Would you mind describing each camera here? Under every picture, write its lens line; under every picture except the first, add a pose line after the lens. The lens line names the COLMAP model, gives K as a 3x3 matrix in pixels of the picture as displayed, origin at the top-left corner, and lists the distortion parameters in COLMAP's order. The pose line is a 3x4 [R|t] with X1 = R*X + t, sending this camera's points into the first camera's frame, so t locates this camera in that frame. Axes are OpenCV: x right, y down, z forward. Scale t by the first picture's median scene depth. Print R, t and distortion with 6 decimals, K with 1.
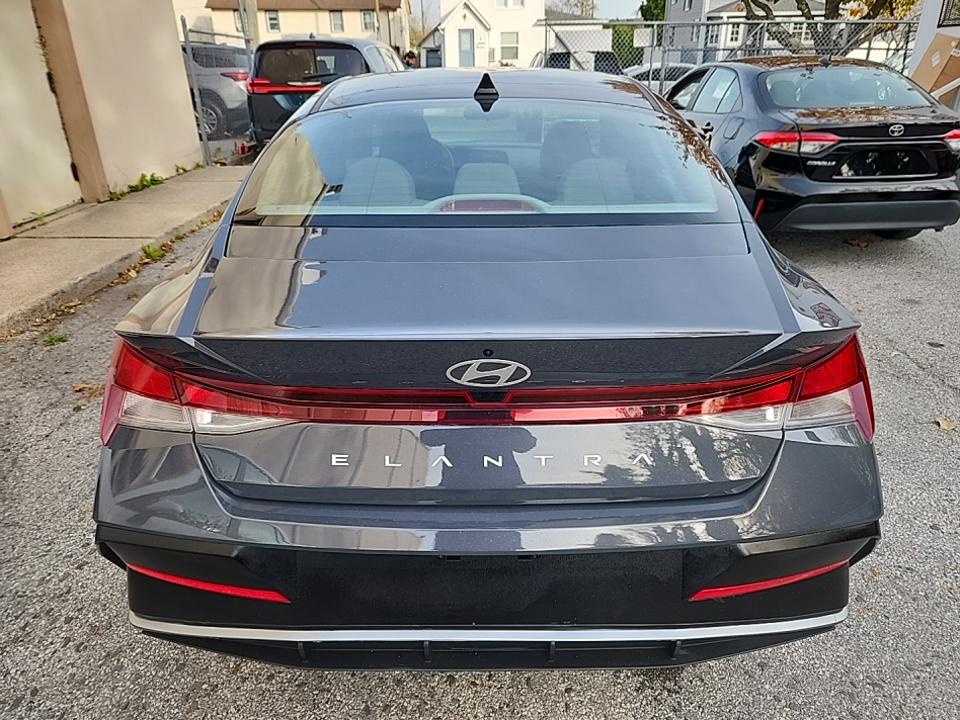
lens RADIAL K [[651.6, 0, 475.3], [0, 651.6, 360.5], [0, 0, 1]] dist [0.007924, -0.006852]
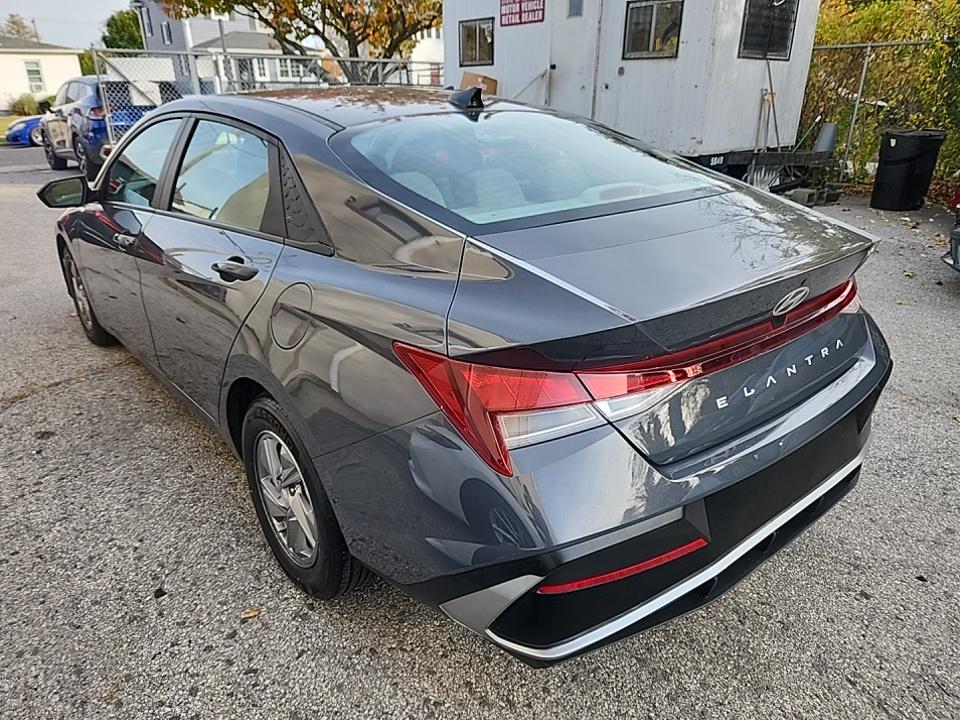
lens RADIAL K [[651.6, 0, 473.1], [0, 651.6, 360.7], [0, 0, 1]] dist [0.007924, -0.006852]
pose [[0.775782, -0.233071, 0.586379, -0.108800], [0.258393, 0.965137, 0.041762, -0.007389], [-0.575669, 0.119118, 0.808960, 0.027266]]
